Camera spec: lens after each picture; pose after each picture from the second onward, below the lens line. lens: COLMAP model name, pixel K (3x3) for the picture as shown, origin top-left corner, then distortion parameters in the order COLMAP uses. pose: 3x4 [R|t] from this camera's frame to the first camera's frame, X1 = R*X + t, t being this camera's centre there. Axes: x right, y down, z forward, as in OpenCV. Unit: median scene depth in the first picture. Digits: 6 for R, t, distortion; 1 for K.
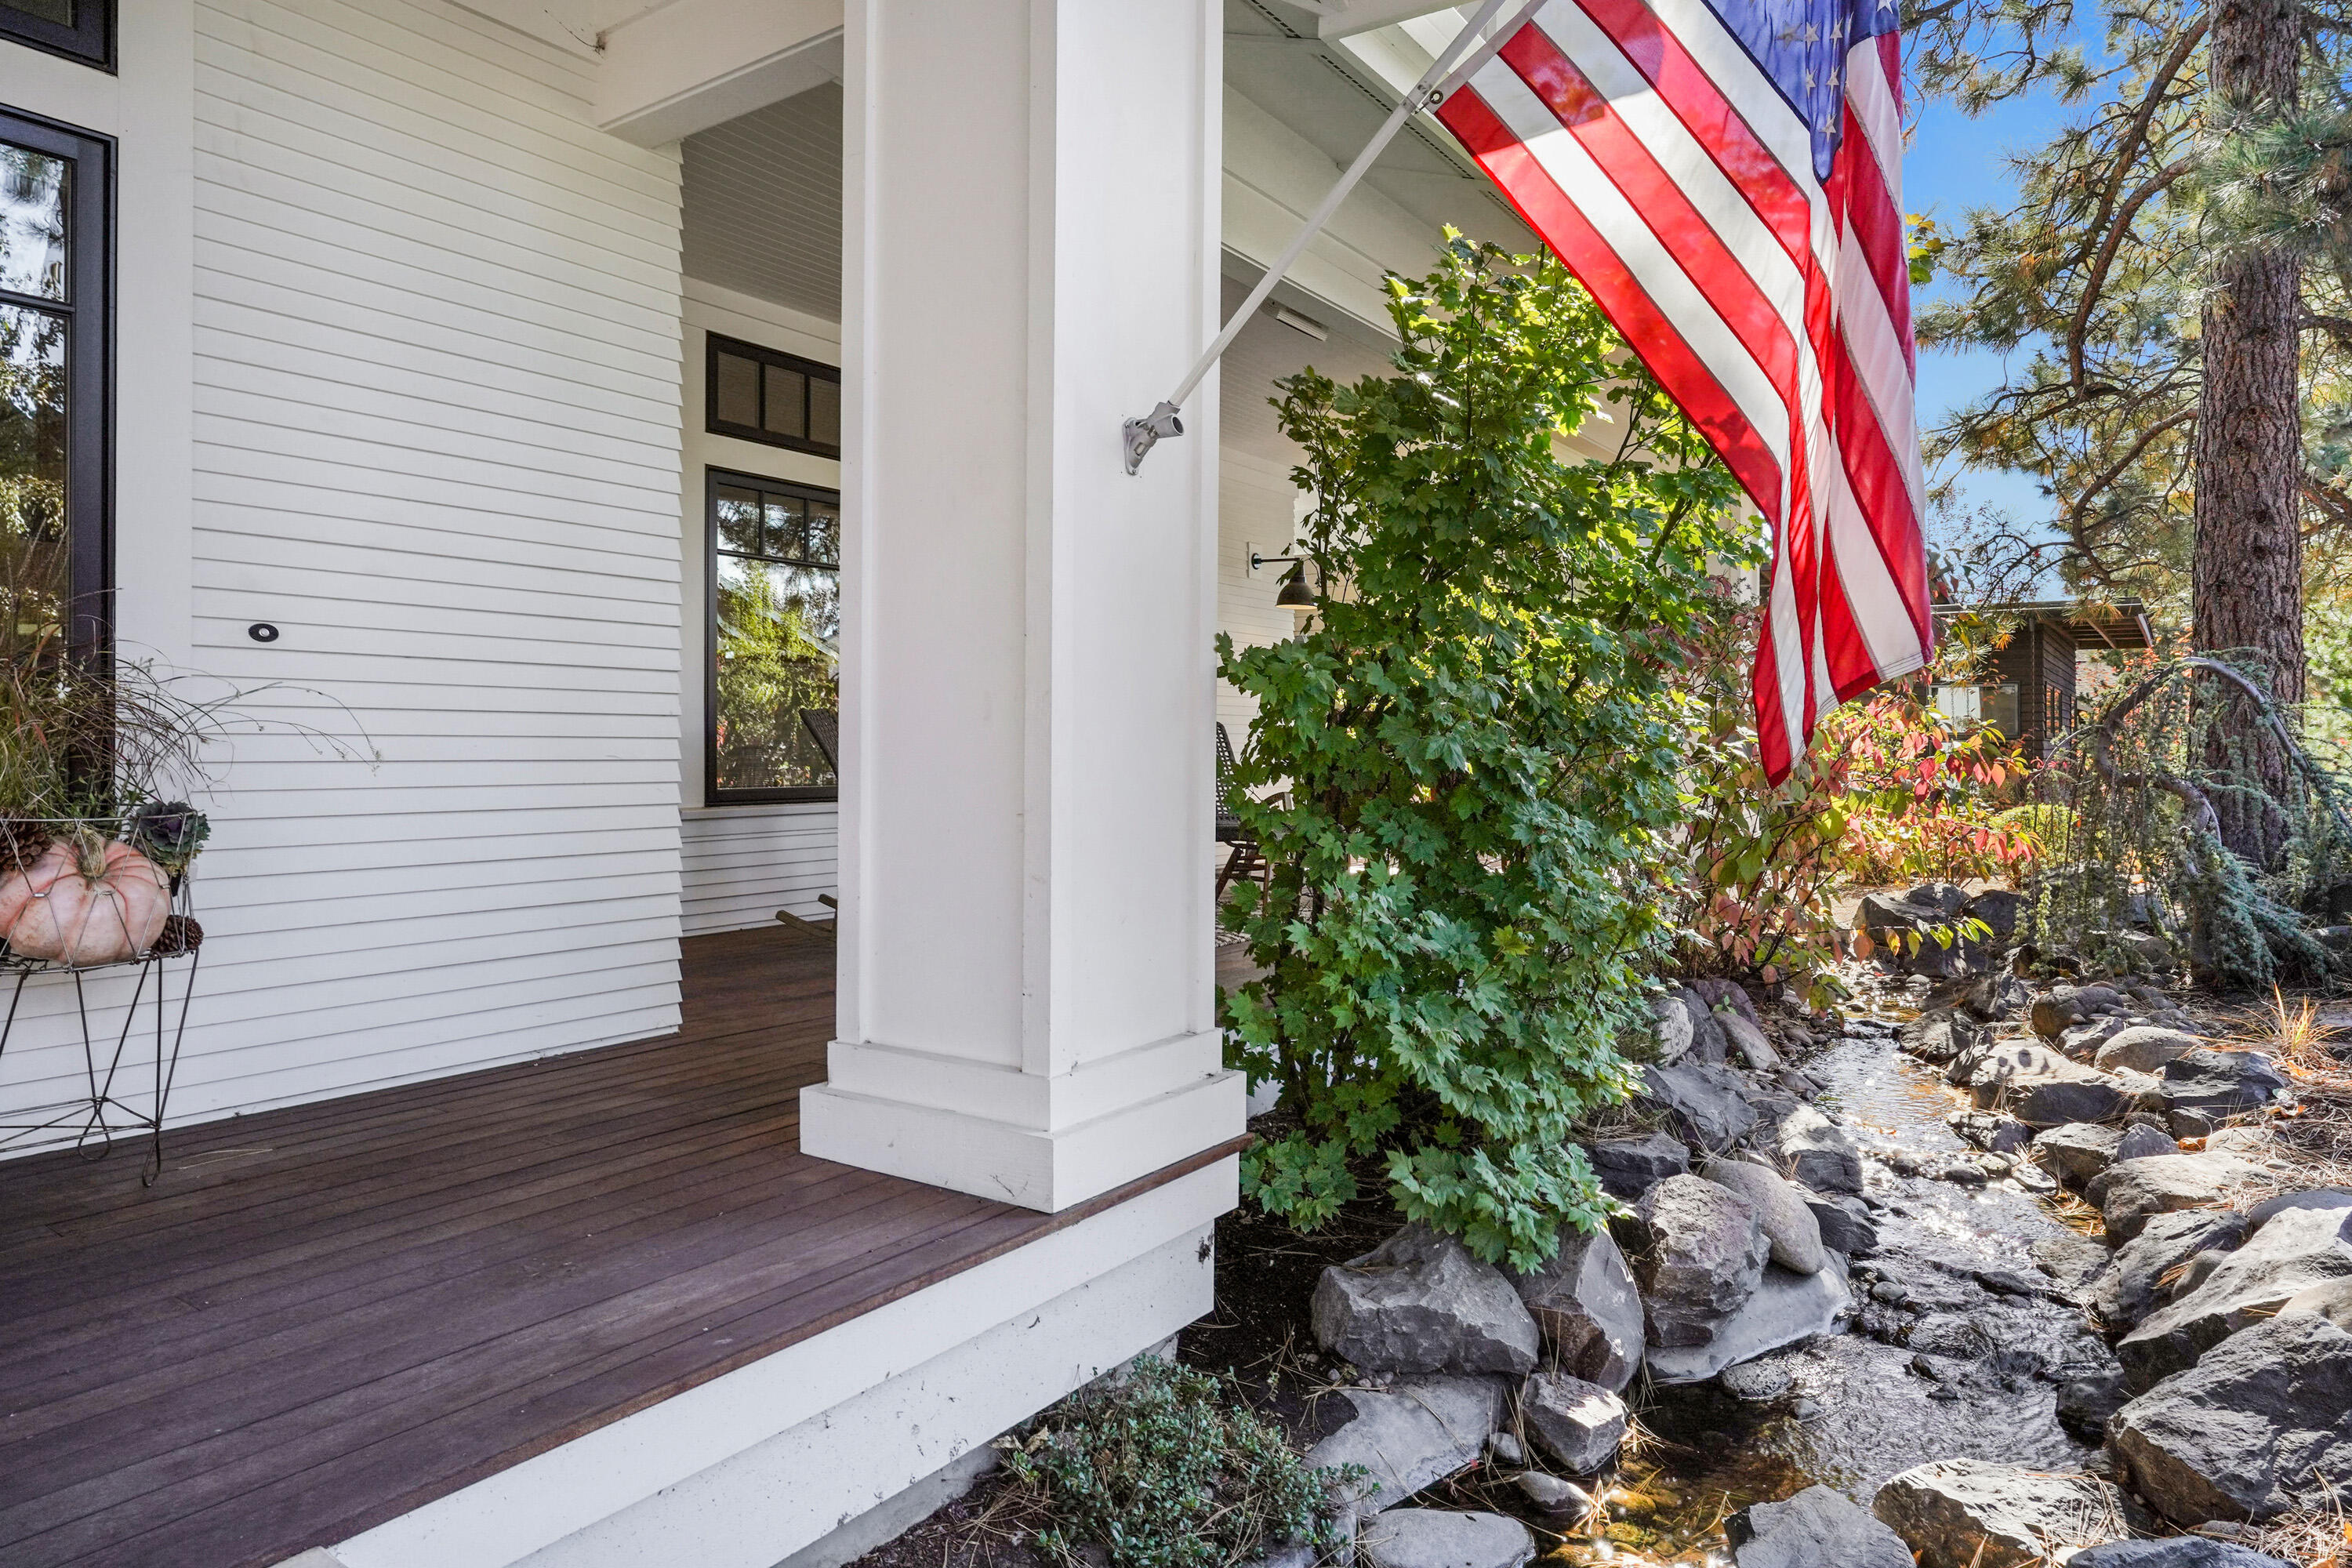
lens RADIAL K [[1417.7, 0, 1159.9], [0, 1417.7, 739.7], [0, 0, 1]] dist [0.001326, 0.001323]
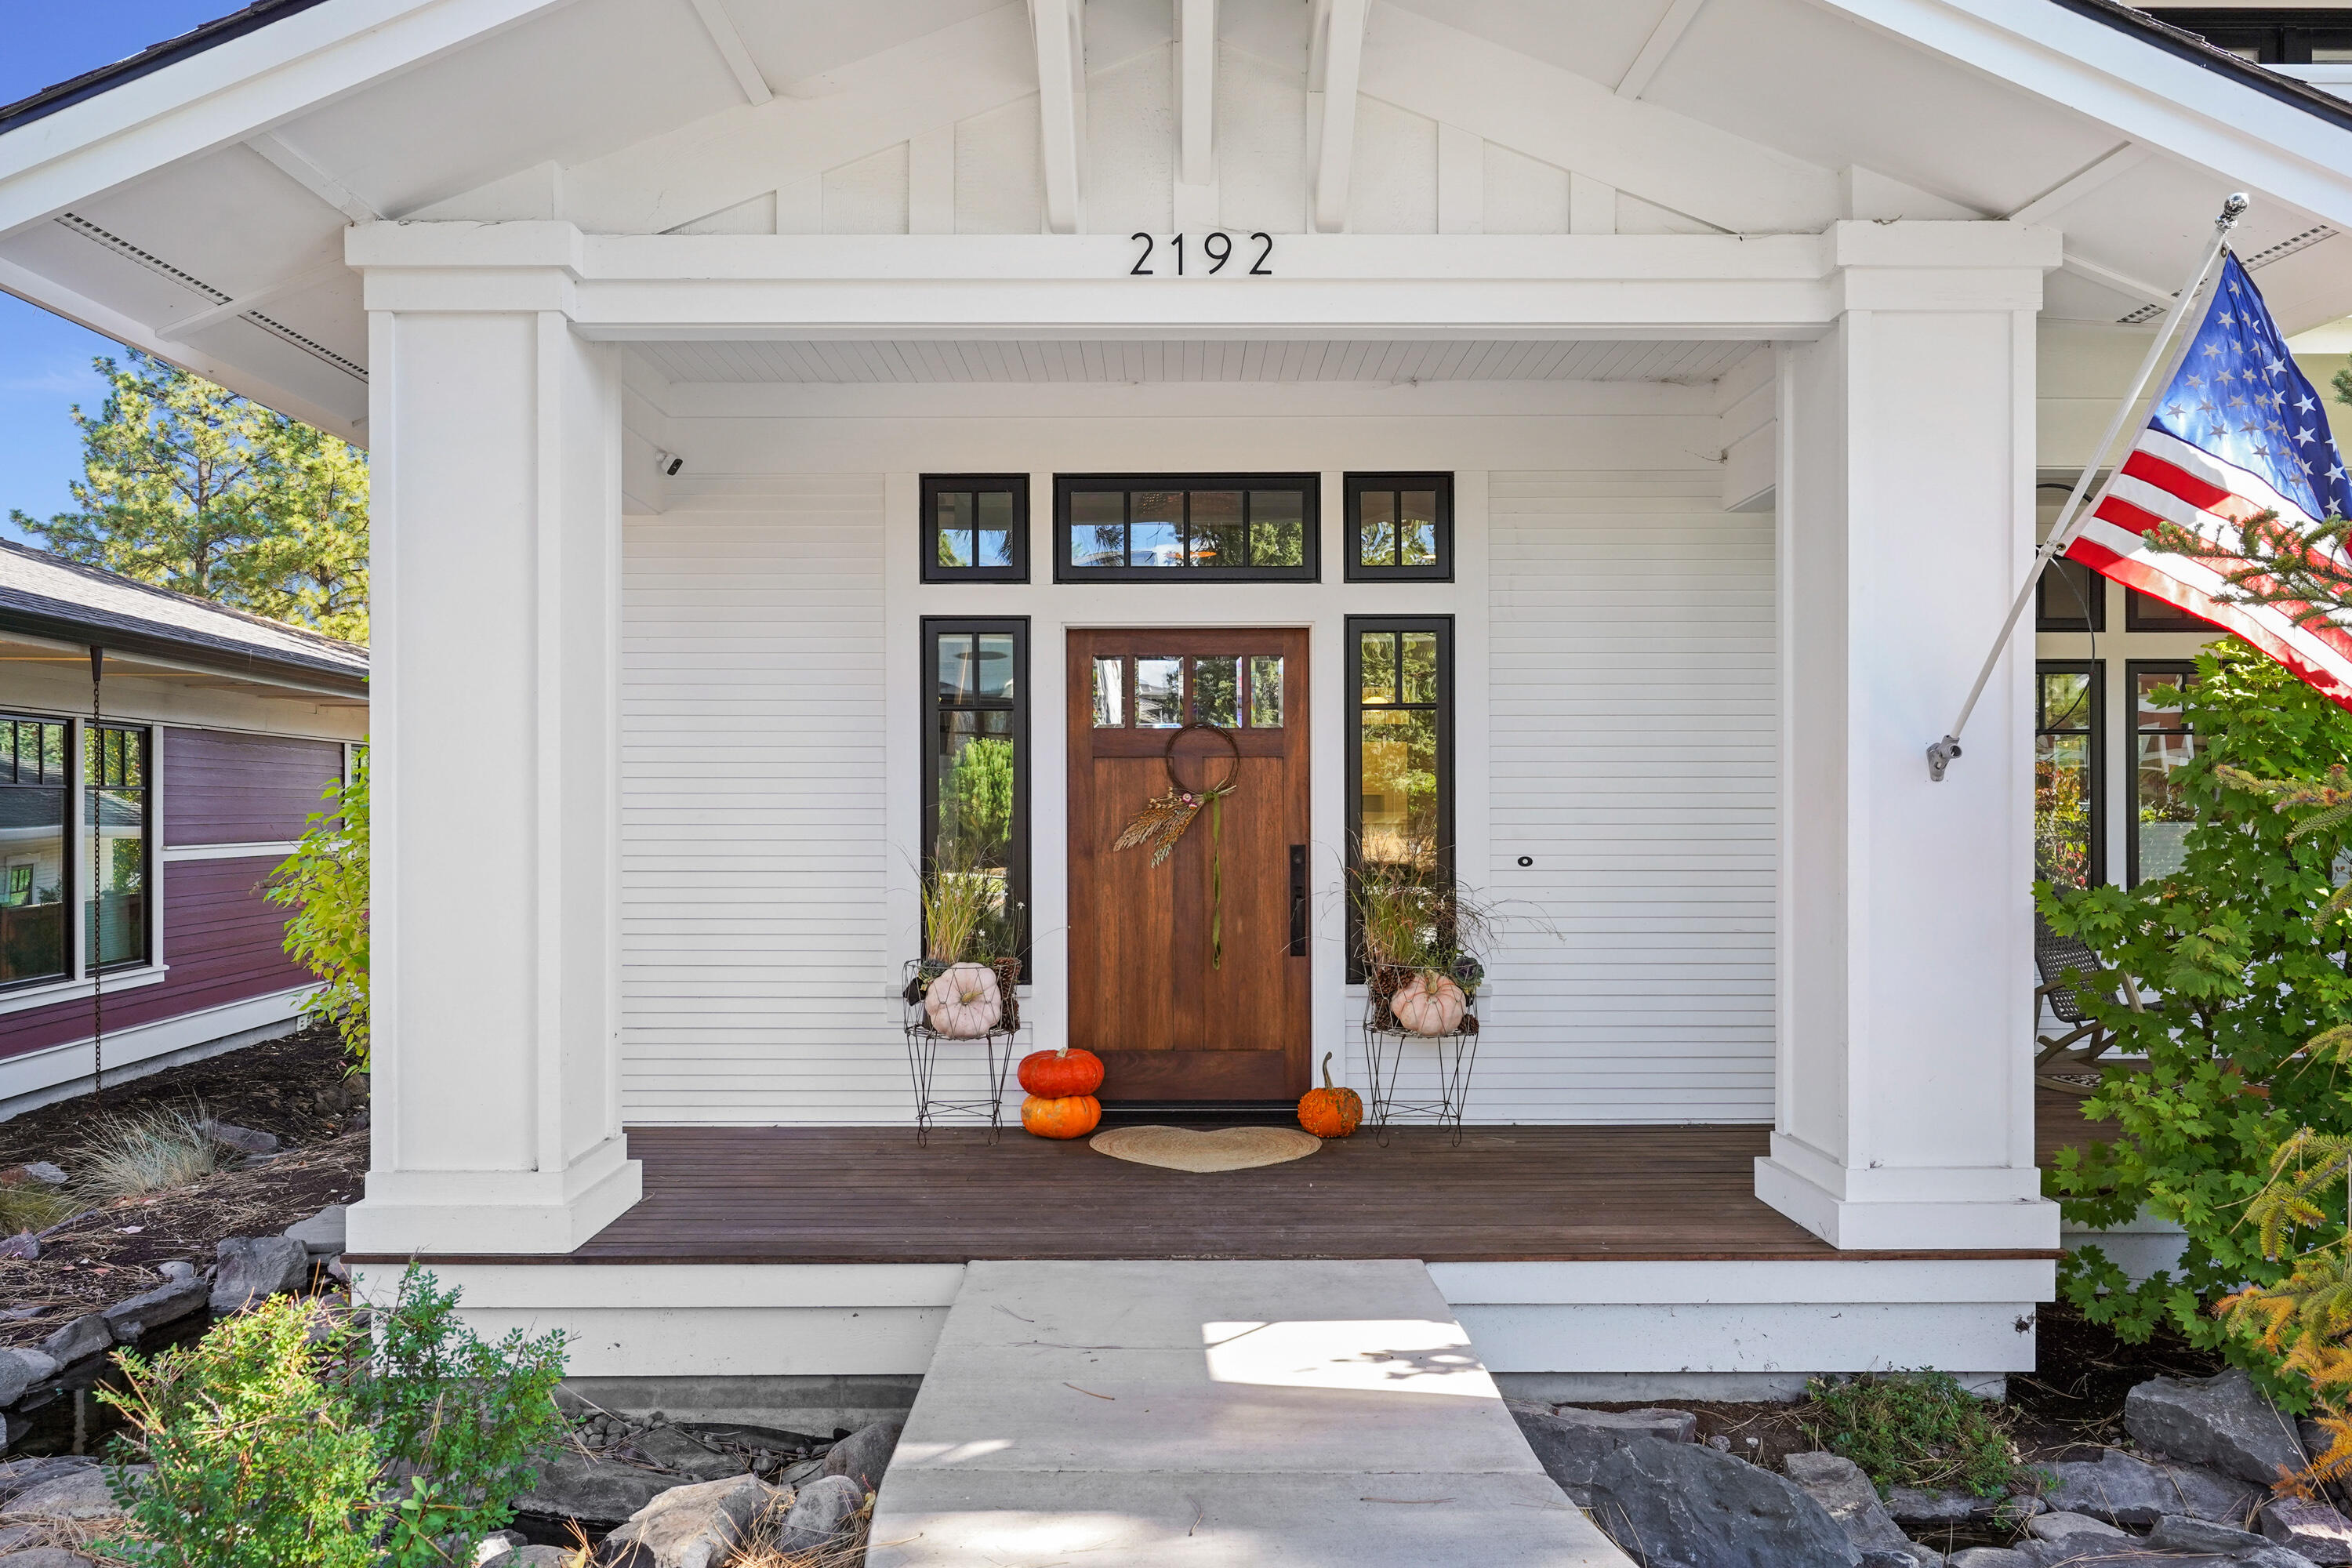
lens RADIAL K [[1629.6, 0, 1180.8], [0, 1629.6, 800.3], [0, 0, 1]] dist [-0.005495, 0.003993]
pose [[0.582838, -0.008292, -0.812546, 0.892350], [0.007224, 0.999961, -0.005022, -0.161506], [0.812557, -0.002943, 0.582875, -0.634748]]
